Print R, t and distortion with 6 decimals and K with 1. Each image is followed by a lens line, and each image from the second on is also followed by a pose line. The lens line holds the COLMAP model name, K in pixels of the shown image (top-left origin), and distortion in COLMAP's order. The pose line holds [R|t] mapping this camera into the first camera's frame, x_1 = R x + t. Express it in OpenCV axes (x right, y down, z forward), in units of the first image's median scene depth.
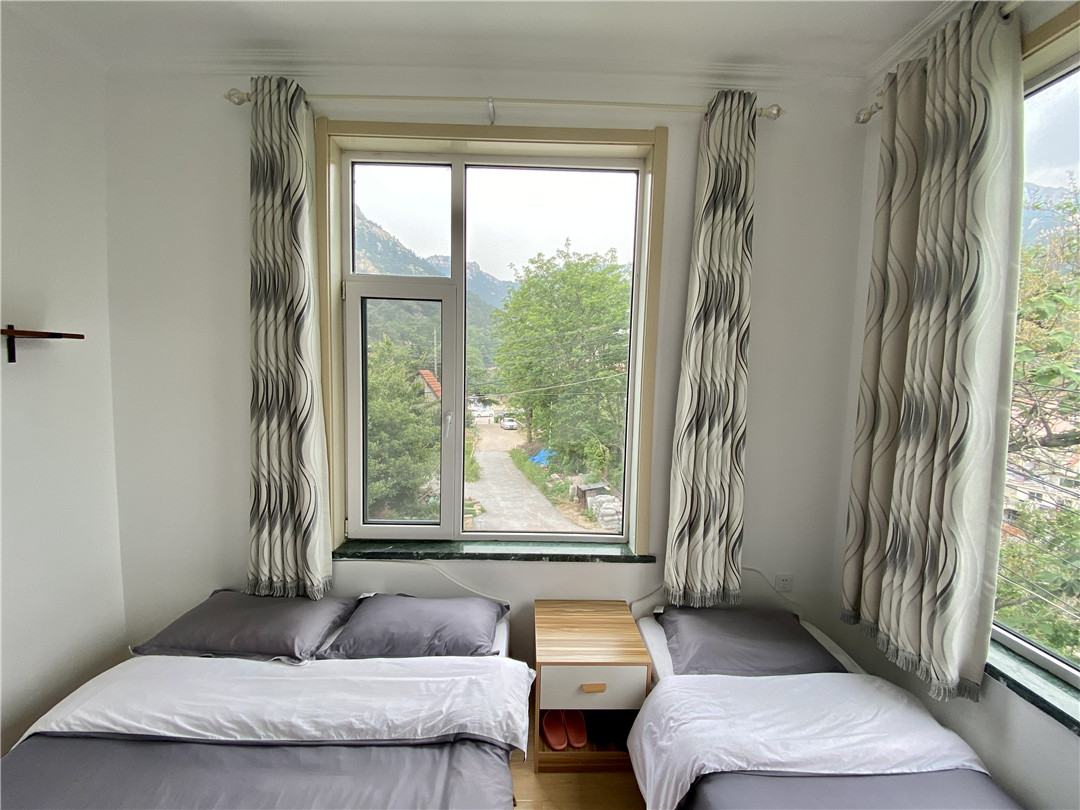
lens RADIAL K [[439.8, 0, 537.9], [0, 439.8, 403.9], [0, 0, 1]] dist [0.042447, -0.031568]
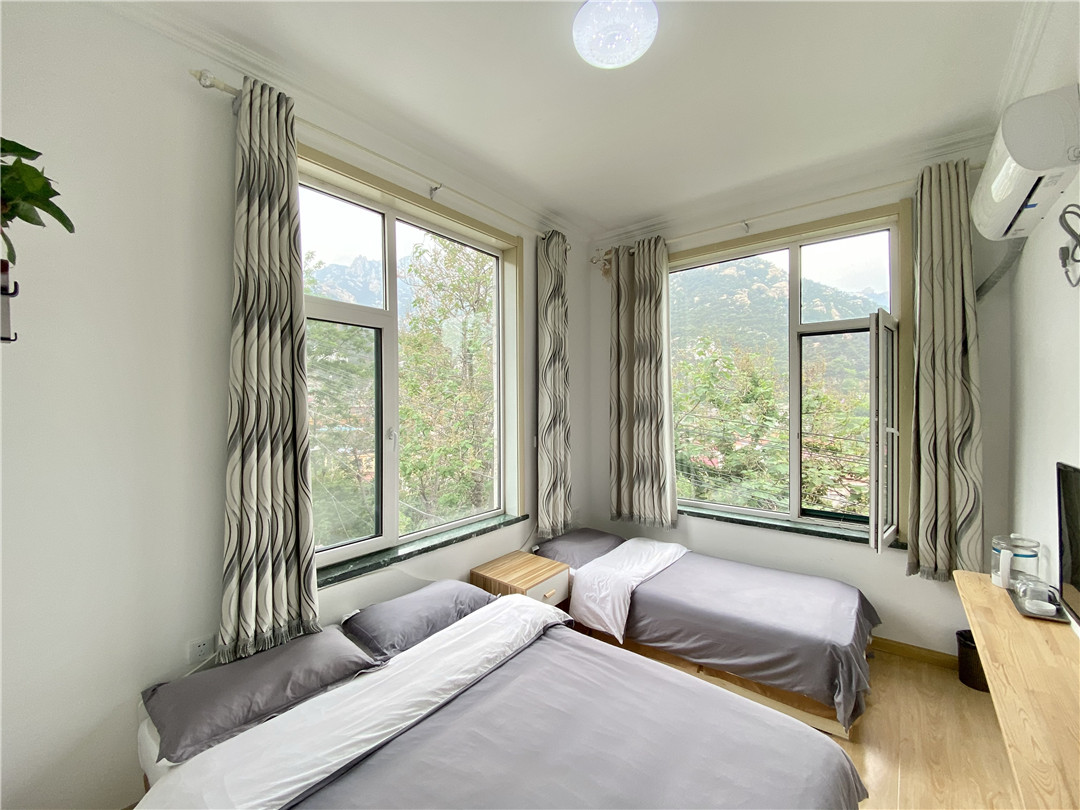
lens RADIAL K [[439.8, 0, 537.9], [0, 439.8, 403.9], [0, 0, 1]] dist [0.042447, -0.031568]
pose [[0.641425, -0.029064, 0.766635, -1.006992], [0.070715, 0.997268, -0.021359, 0.005148], [-0.763920, 0.067913, 0.641727, -0.008604]]
